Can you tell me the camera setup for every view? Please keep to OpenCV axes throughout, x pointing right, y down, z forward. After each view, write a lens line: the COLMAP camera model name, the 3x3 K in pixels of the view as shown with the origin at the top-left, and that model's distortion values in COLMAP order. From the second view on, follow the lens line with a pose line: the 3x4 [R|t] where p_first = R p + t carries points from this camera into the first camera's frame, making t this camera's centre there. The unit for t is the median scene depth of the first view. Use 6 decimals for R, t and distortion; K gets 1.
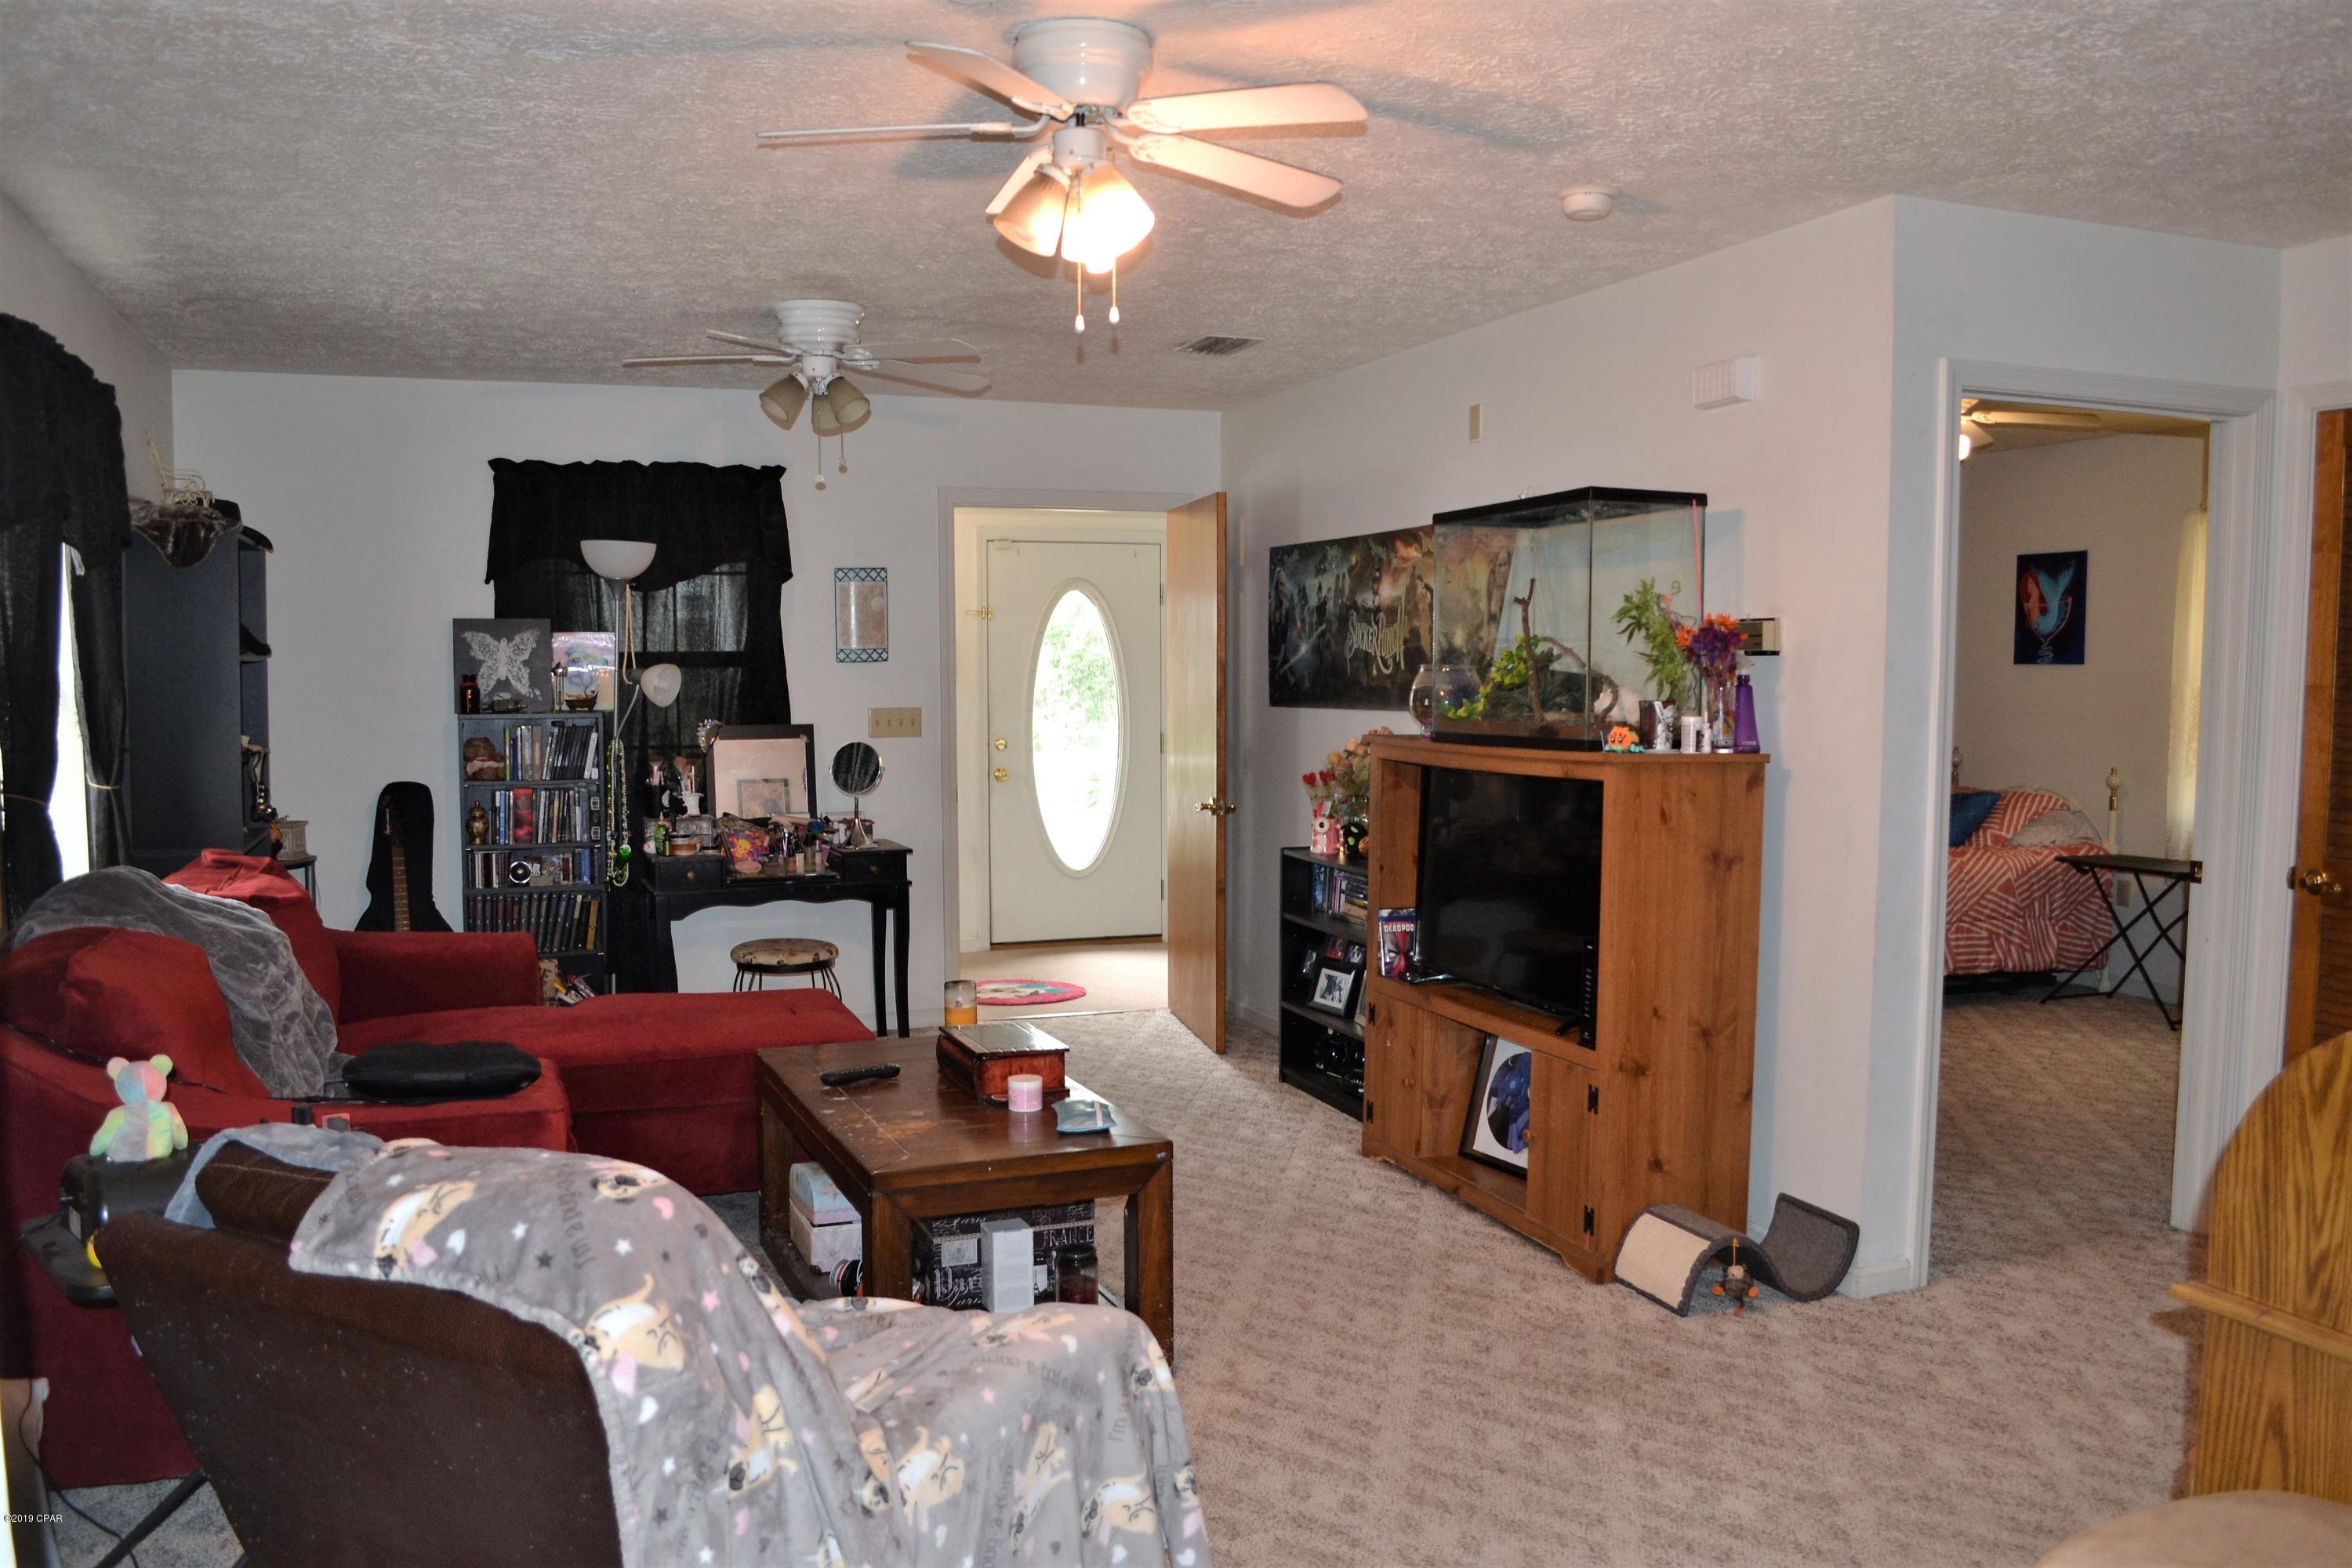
lens RADIAL K [[1891.5, 0, 1184.2], [0, 1891.5, 792.3], [0, 0, 1]] dist [-0.073091, -0.008520]
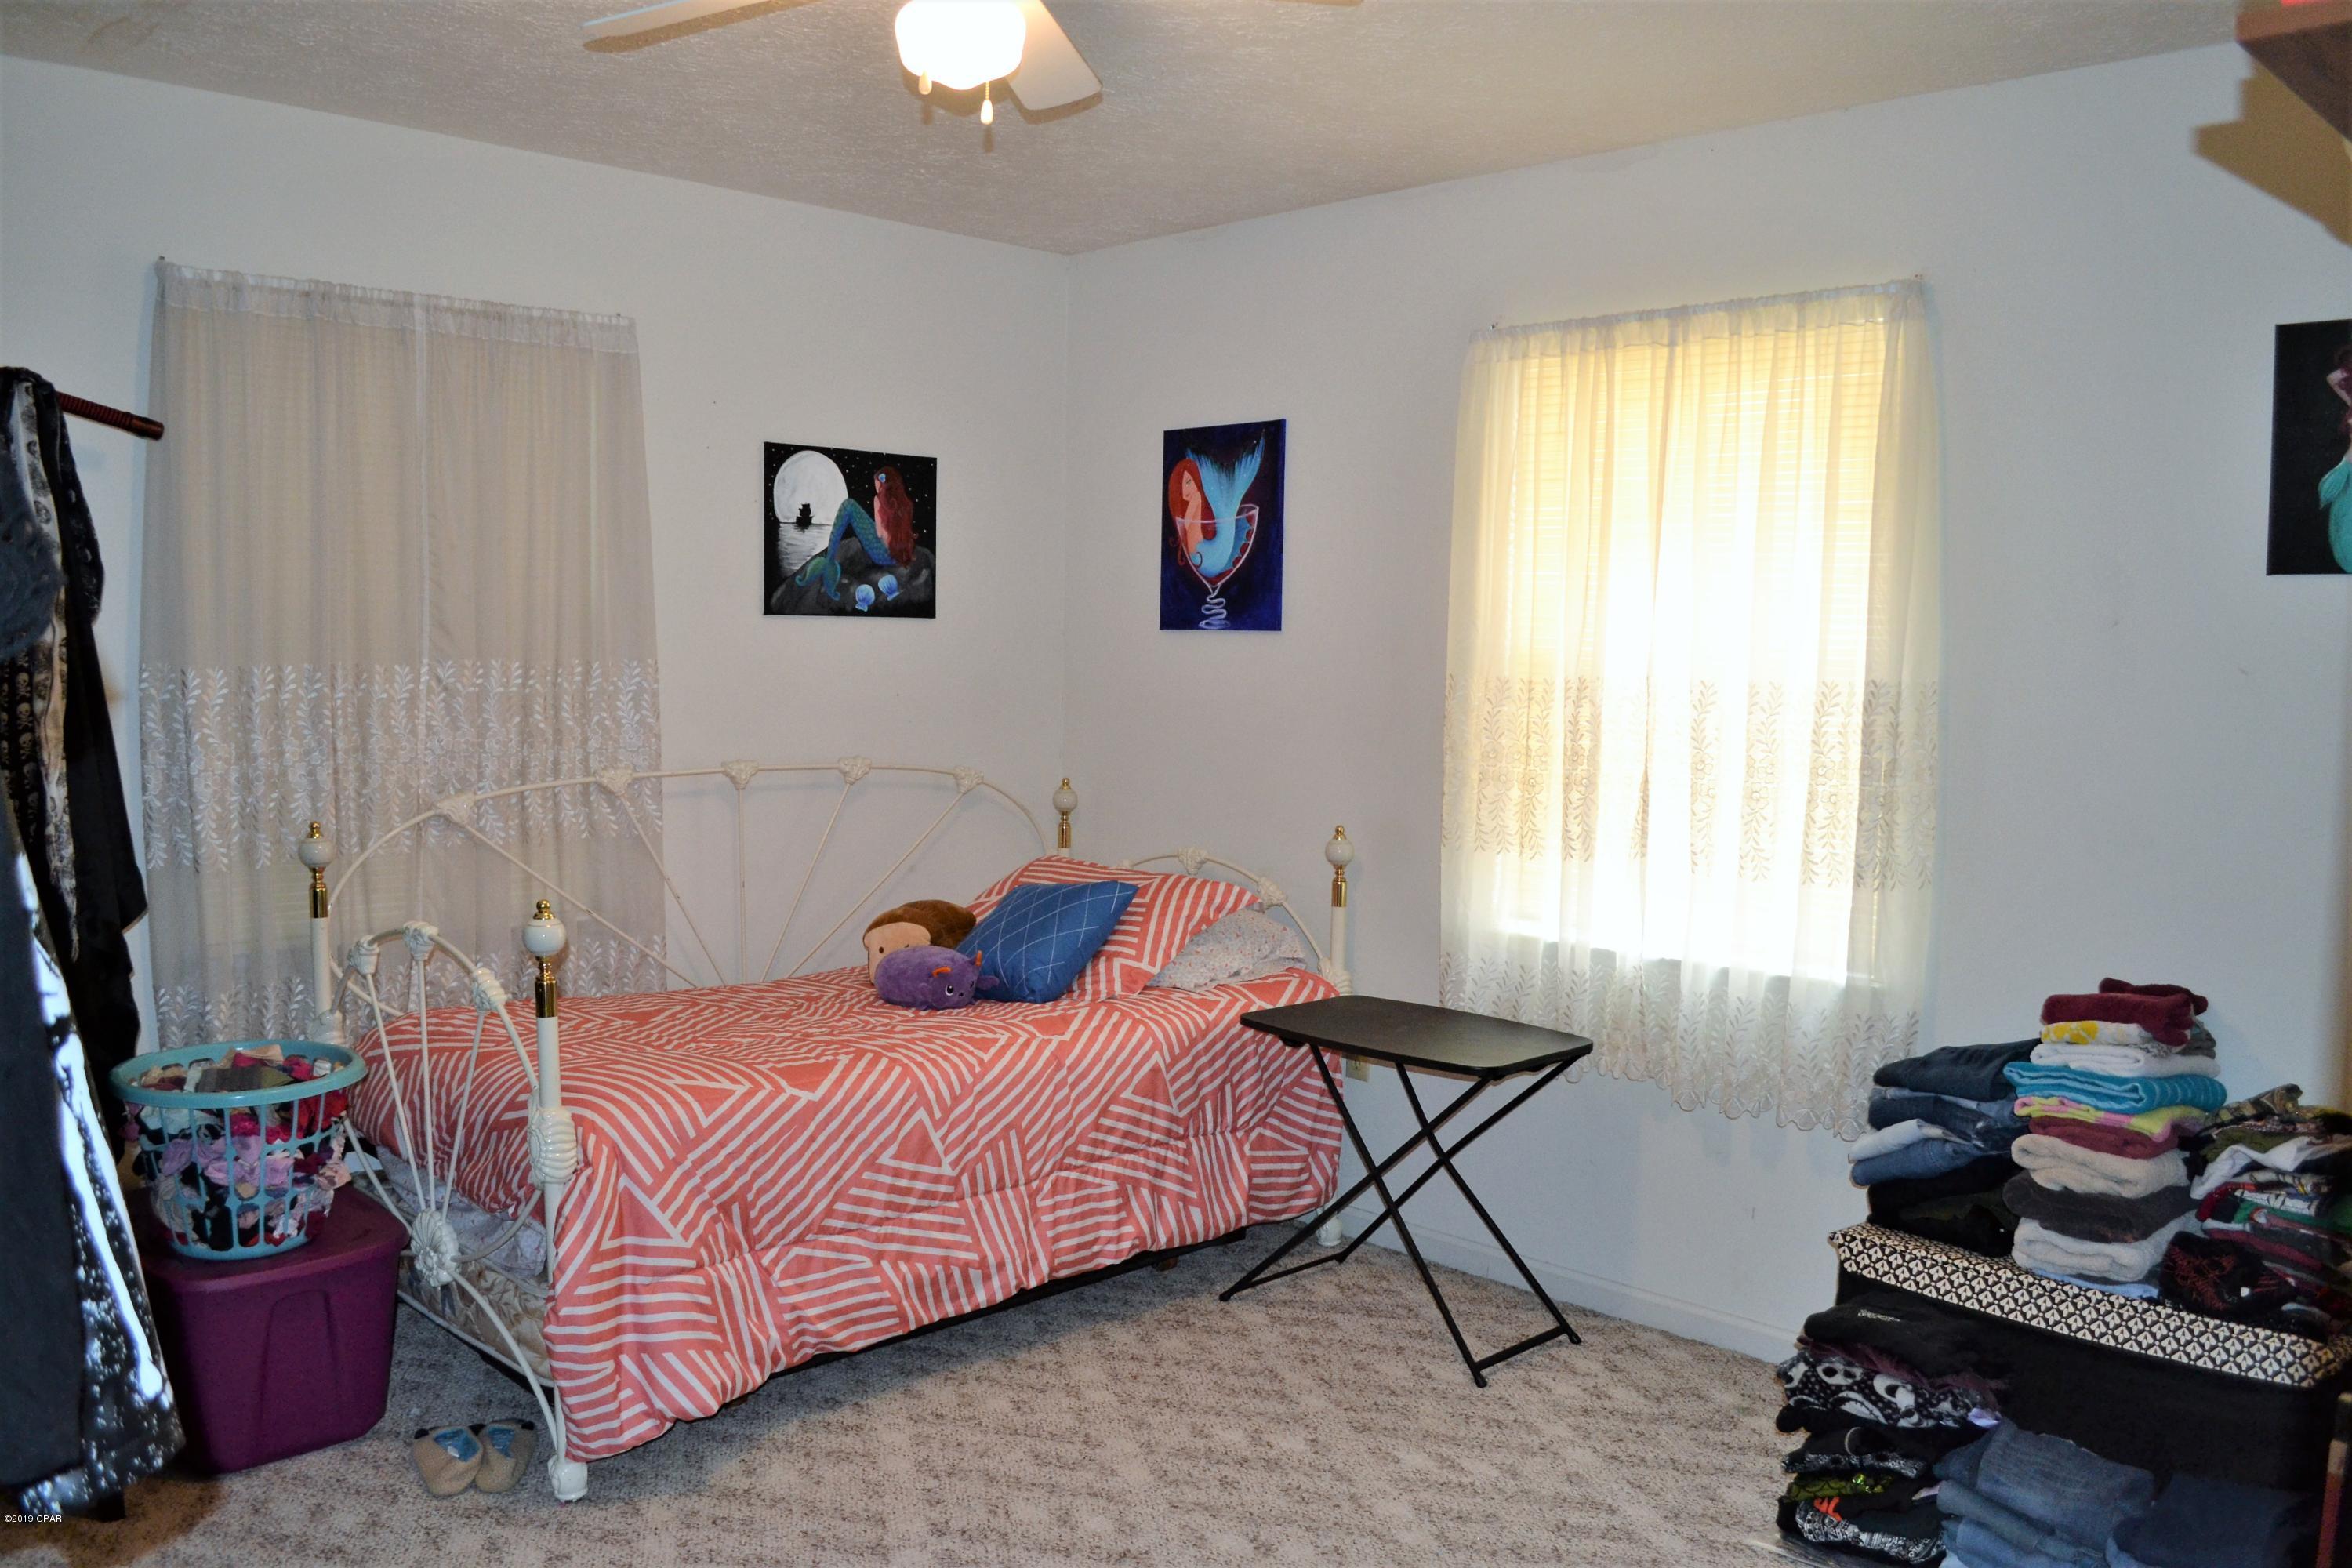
lens RADIAL K [[1891.5, 0, 1176.1], [0, 1891.5, 782.5], [0, 0, 1]] dist [-0.073091, -0.008520]
pose [[0.914787, -0.028447, 0.402935, 0.239900], [0.020687, 0.999507, 0.023601, -0.039642], [-0.403407, -0.013254, 0.914924, 0.522472]]
